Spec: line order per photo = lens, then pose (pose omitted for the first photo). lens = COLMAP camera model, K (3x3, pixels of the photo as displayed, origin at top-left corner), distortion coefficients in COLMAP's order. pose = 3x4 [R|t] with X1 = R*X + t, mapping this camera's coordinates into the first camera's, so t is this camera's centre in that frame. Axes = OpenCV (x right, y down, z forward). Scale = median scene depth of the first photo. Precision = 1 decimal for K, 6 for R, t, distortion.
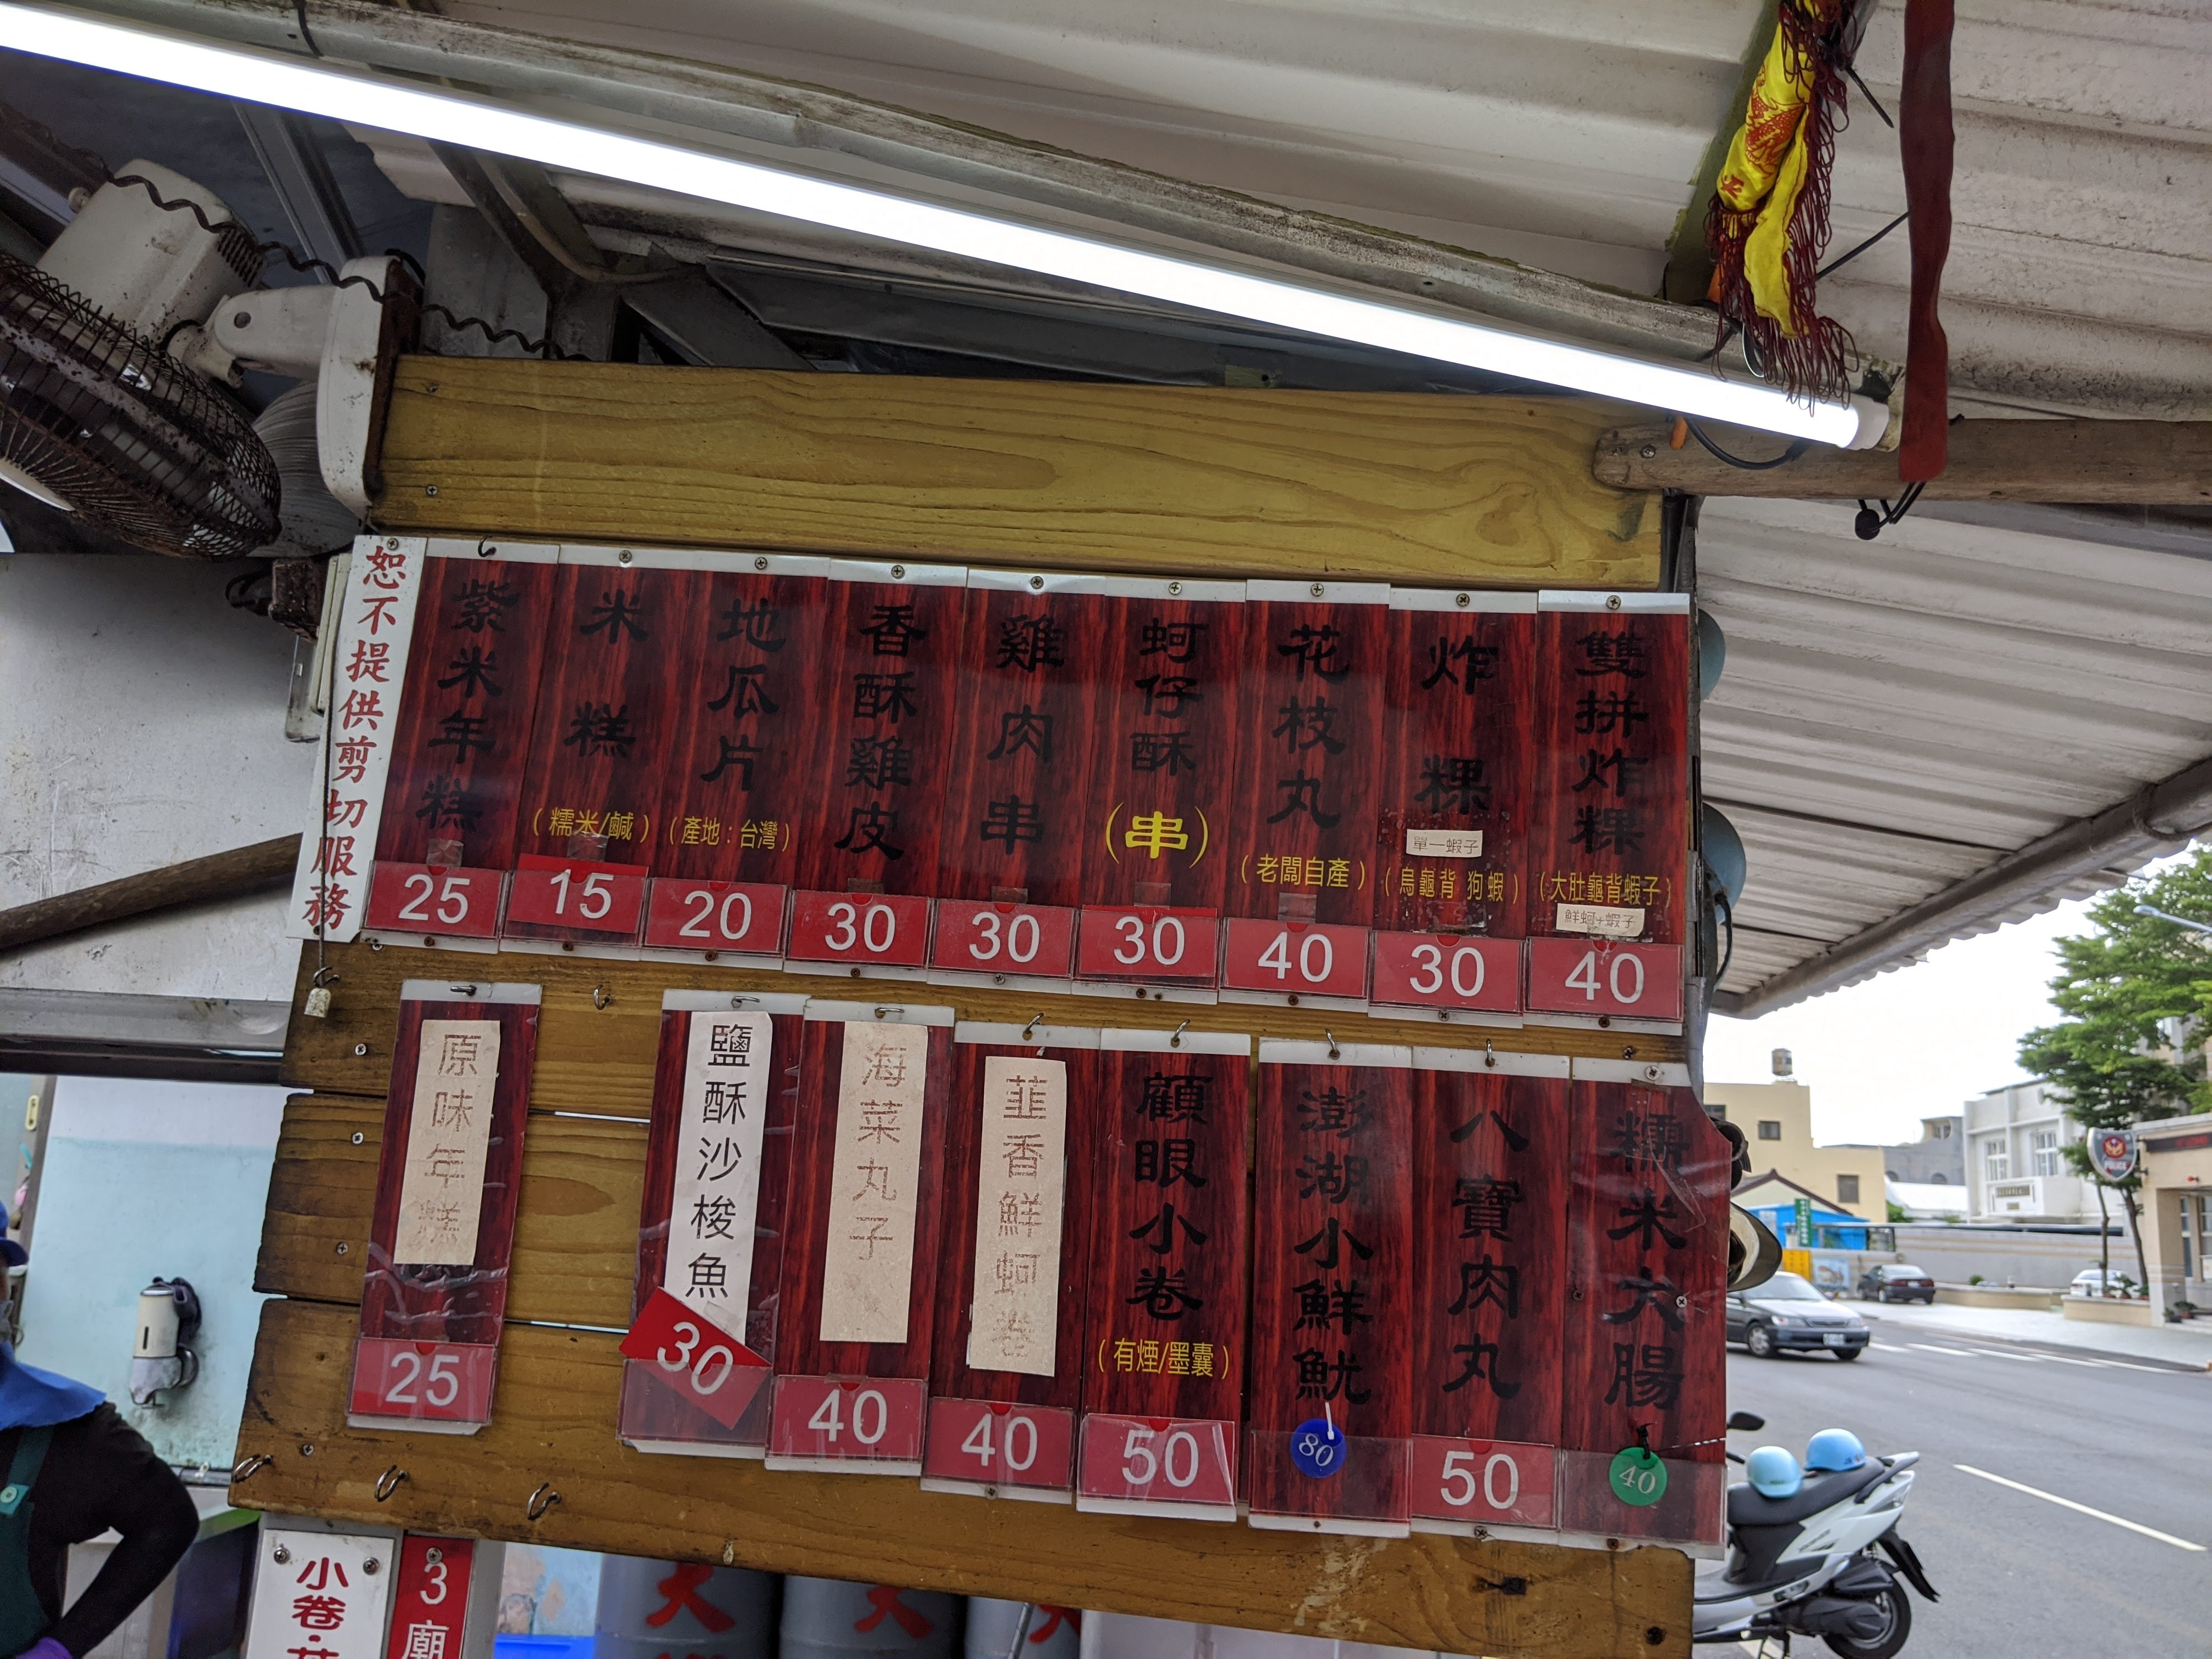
lens RADIAL K [[1758.2, 0, 1154.6], [0, 1758.2, 864.4], [0, 0, 1]] dist [-0.000195, -0.040522]
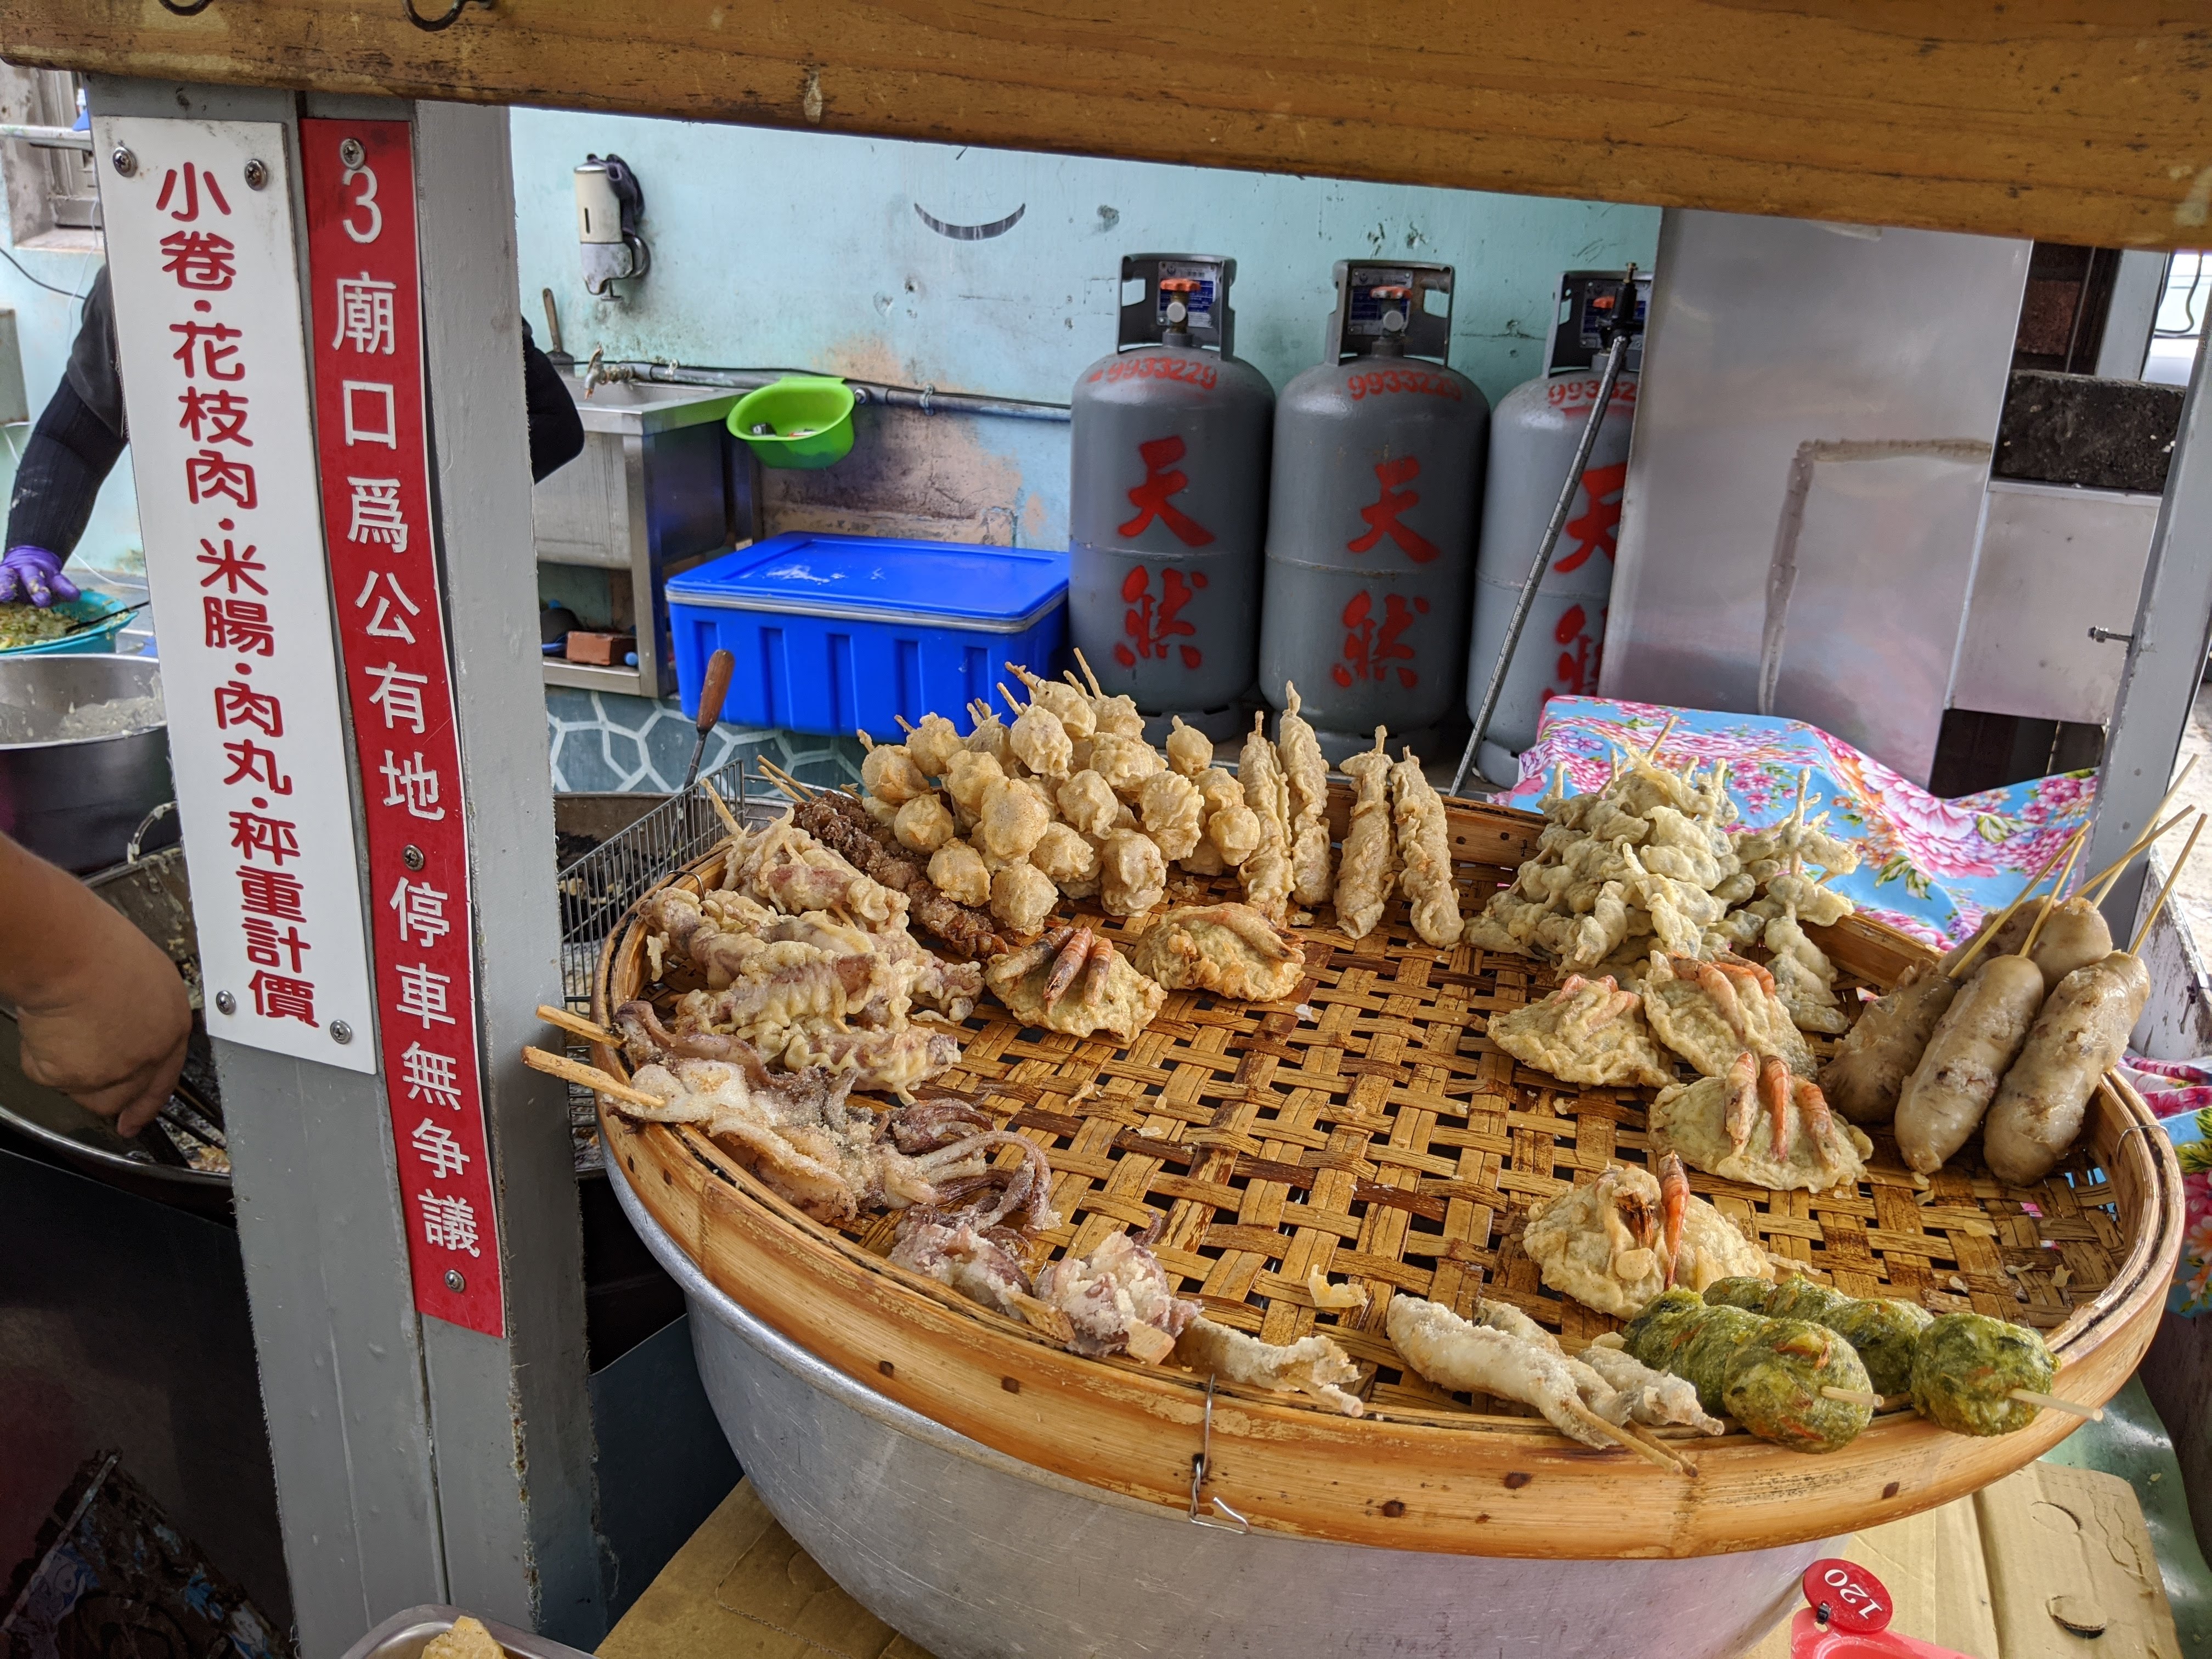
lens RADIAL K [[1790.3, 0, 1146.0], [0, 1790.3, 831.7], [0, 0, 1]] dist [0.109006, -0.224225]
pose [[0.954578, 0.094824, -0.282470, -0.006783], [0.062011, 0.864028, 0.499611, 0.314568], [0.291437, -0.494433, 0.818902, 0.520547]]
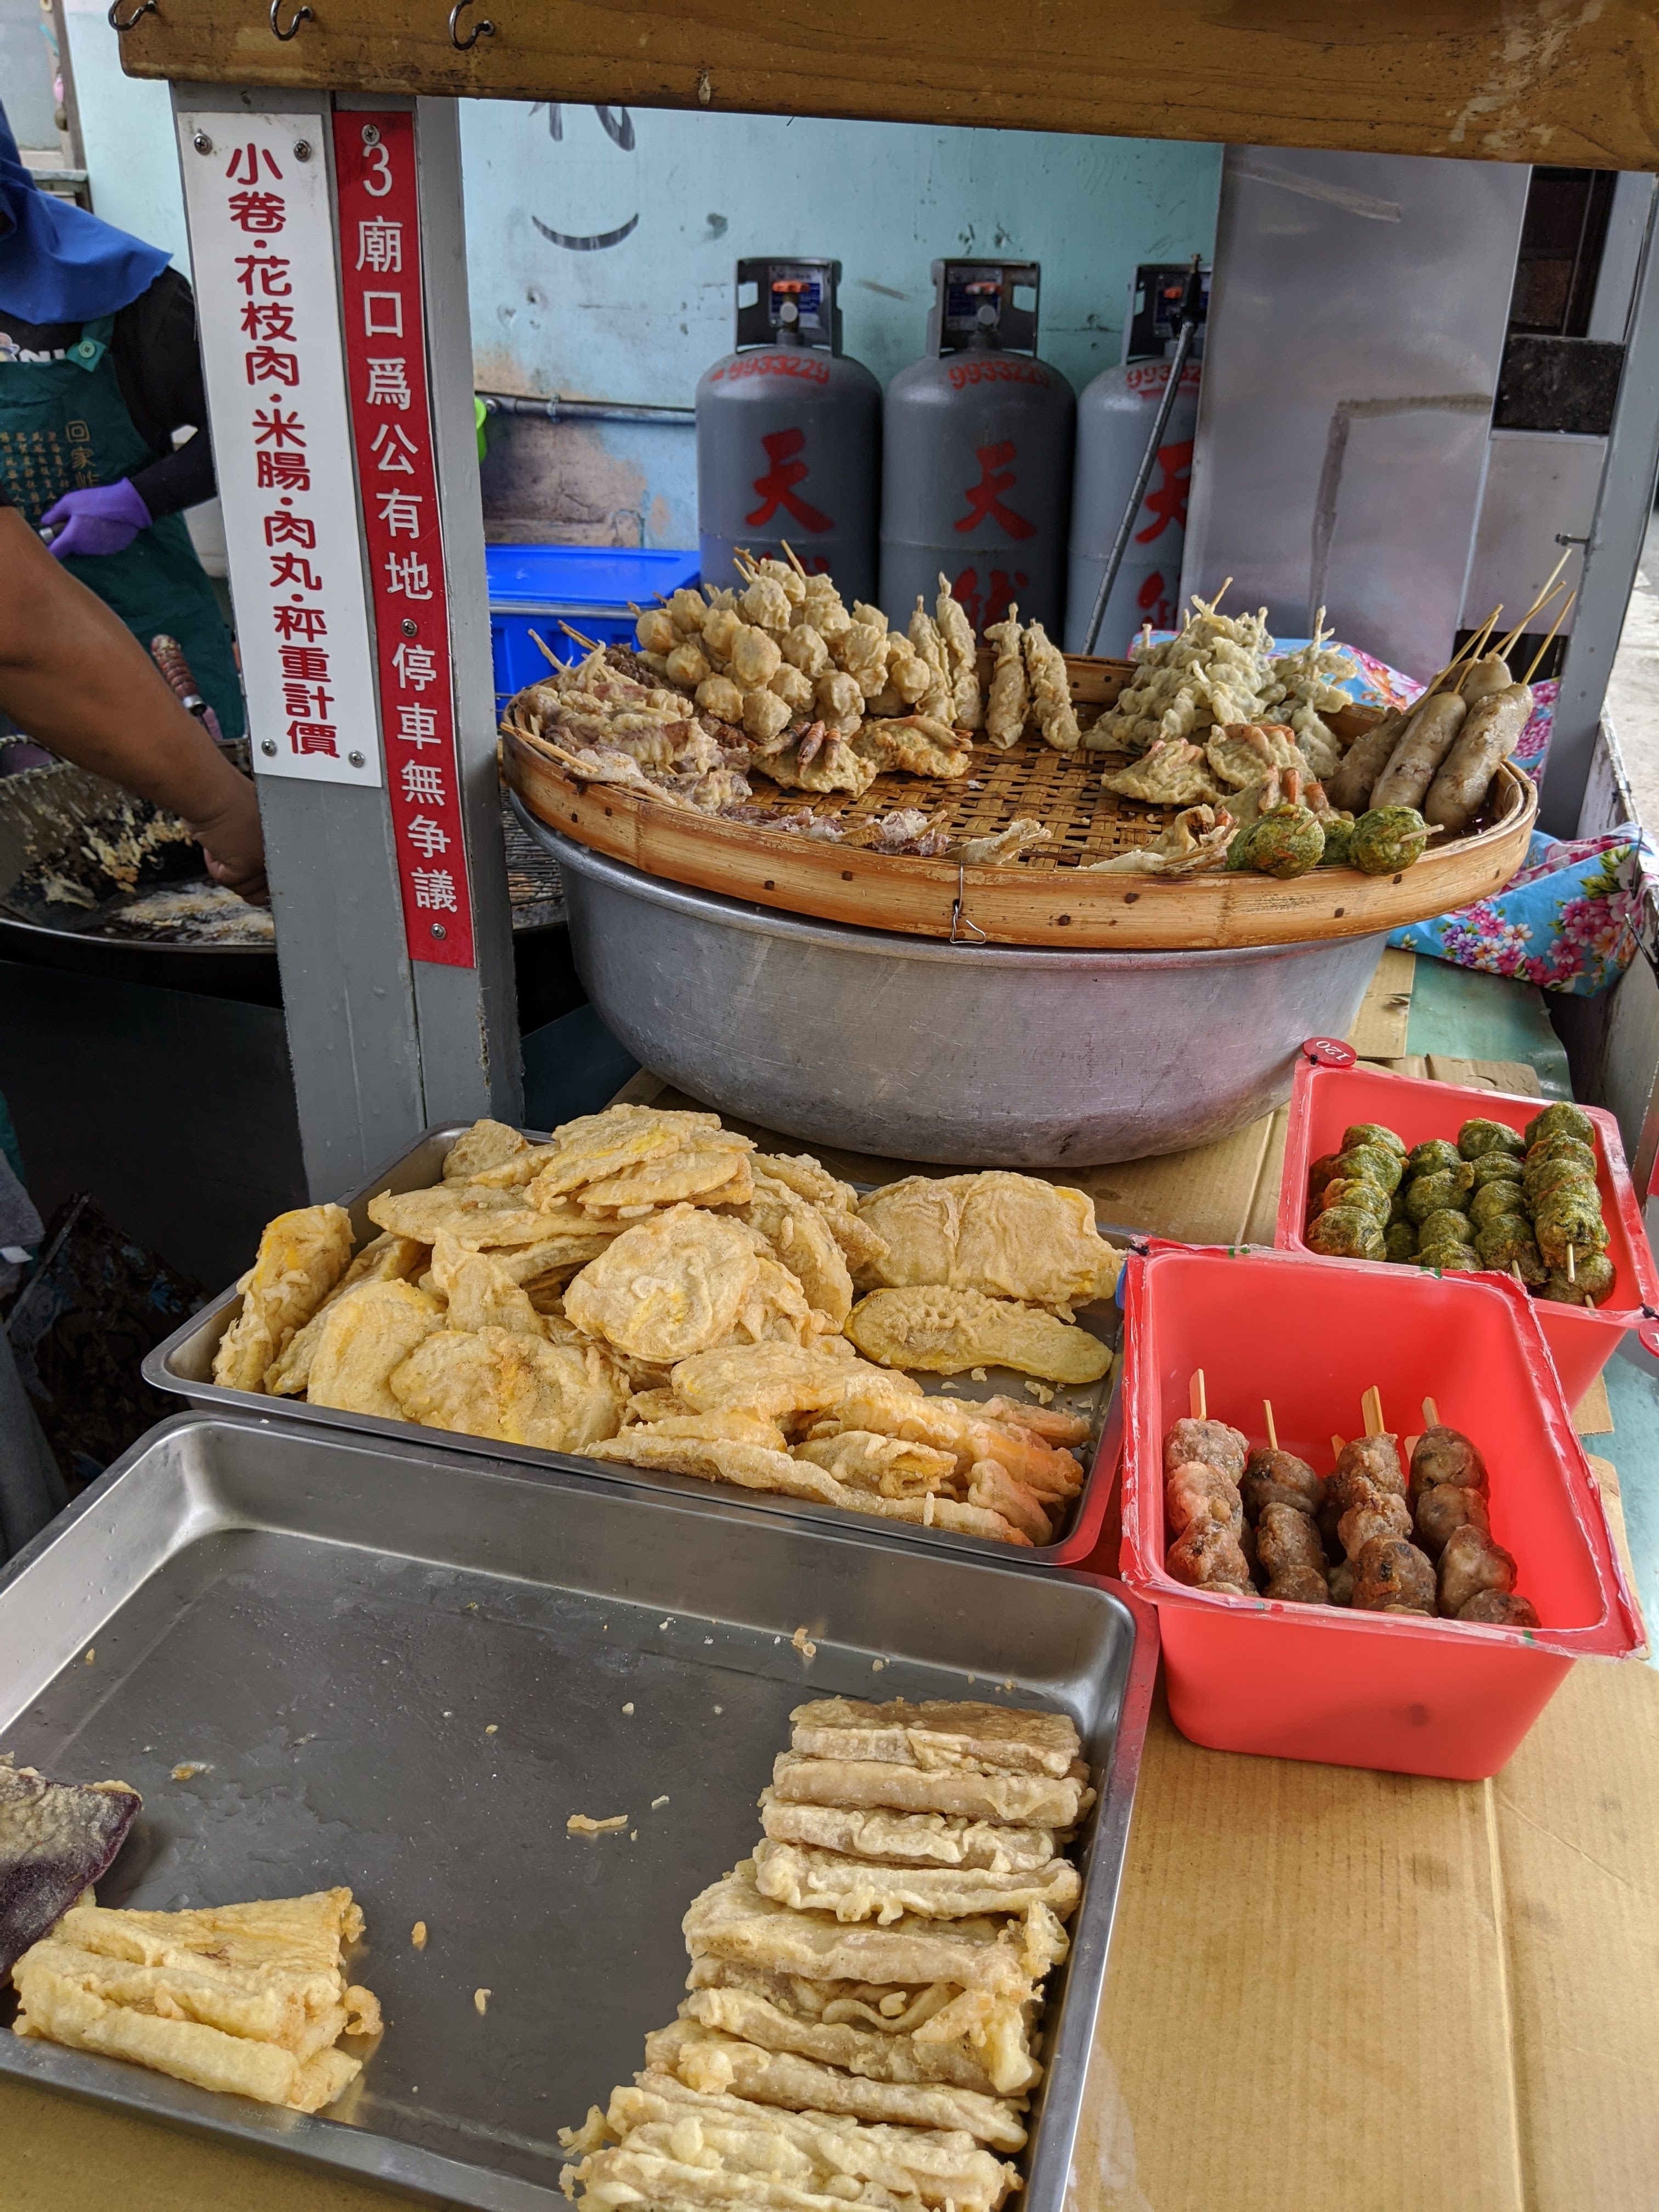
lens RADIAL K [[1761.5, 0, 866.6], [0, 1761.5, 1104.5], [0, 0, 1]] dist [0.109734, -0.199353]
pose [[0.975550, 0.077272, -0.205747, 0.024552], [0.064594, 0.794003, 0.604473, 0.265536], [0.210072, -0.602983, 0.769598, 0.127582]]
